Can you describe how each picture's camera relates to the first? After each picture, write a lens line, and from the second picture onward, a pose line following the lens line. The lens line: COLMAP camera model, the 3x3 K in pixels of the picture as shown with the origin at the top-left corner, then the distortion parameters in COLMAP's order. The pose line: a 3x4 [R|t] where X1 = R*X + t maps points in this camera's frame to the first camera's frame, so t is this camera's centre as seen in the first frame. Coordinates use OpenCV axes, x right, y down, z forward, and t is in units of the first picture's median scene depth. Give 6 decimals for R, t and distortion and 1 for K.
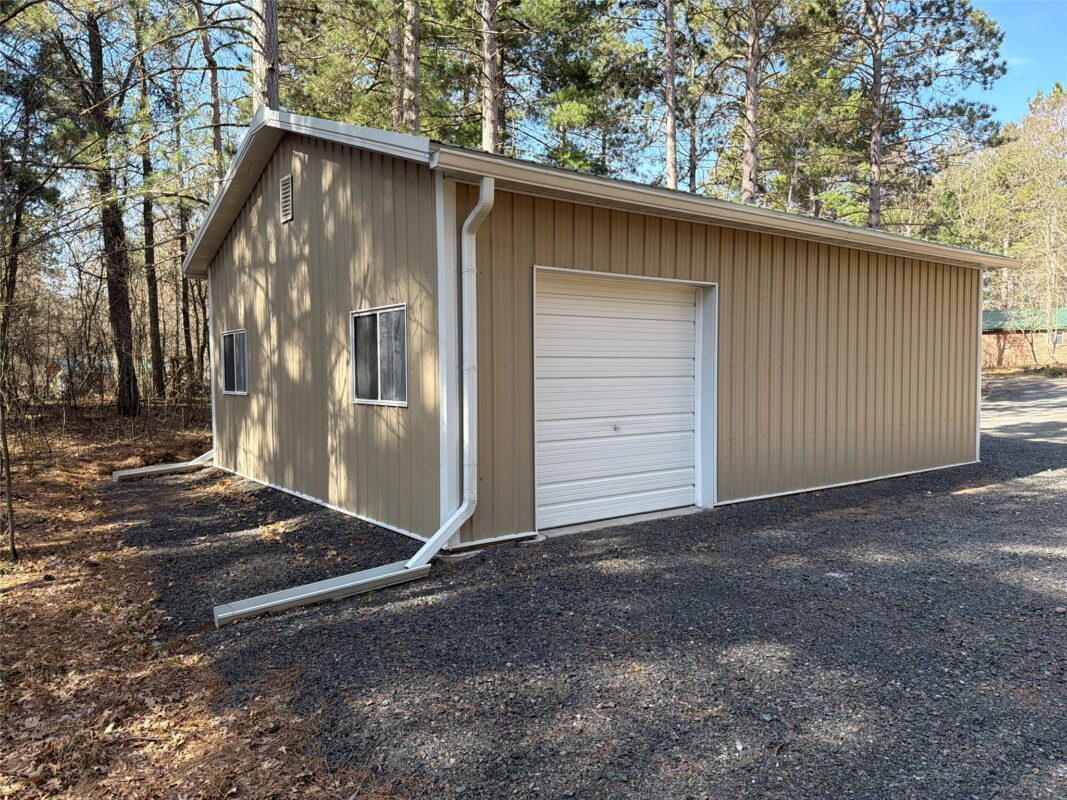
lens RADIAL K [[749.0, 0, 533.5], [0, 749.0, 400.0], [0, 0, 1]] dist [0.000488, -0.001387]
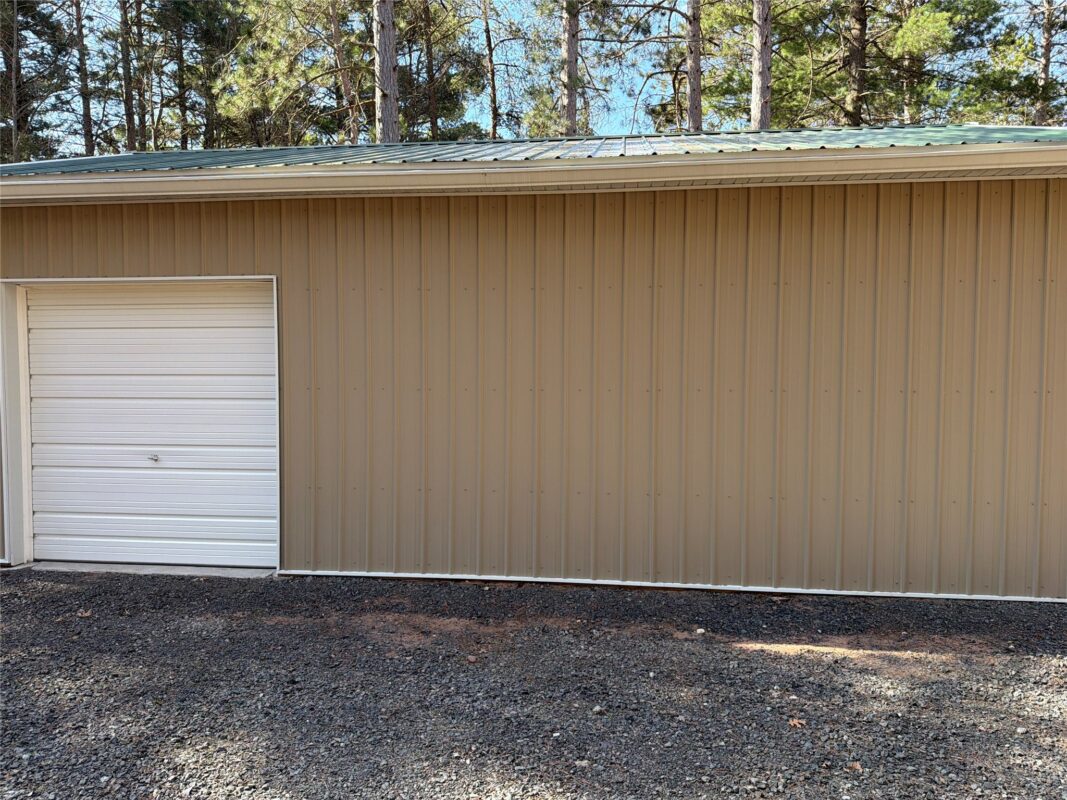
lens RADIAL K [[749.0, 0, 533.5], [0, 749.0, 400.0], [0, 0, 1]] dist [0.000488, -0.001387]
pose [[0.730367, 0.015821, -0.682871, 0.945047], [-0.033421, 0.999362, -0.012591, -0.030841], [0.682236, 0.032018, 0.730430, 0.629847]]
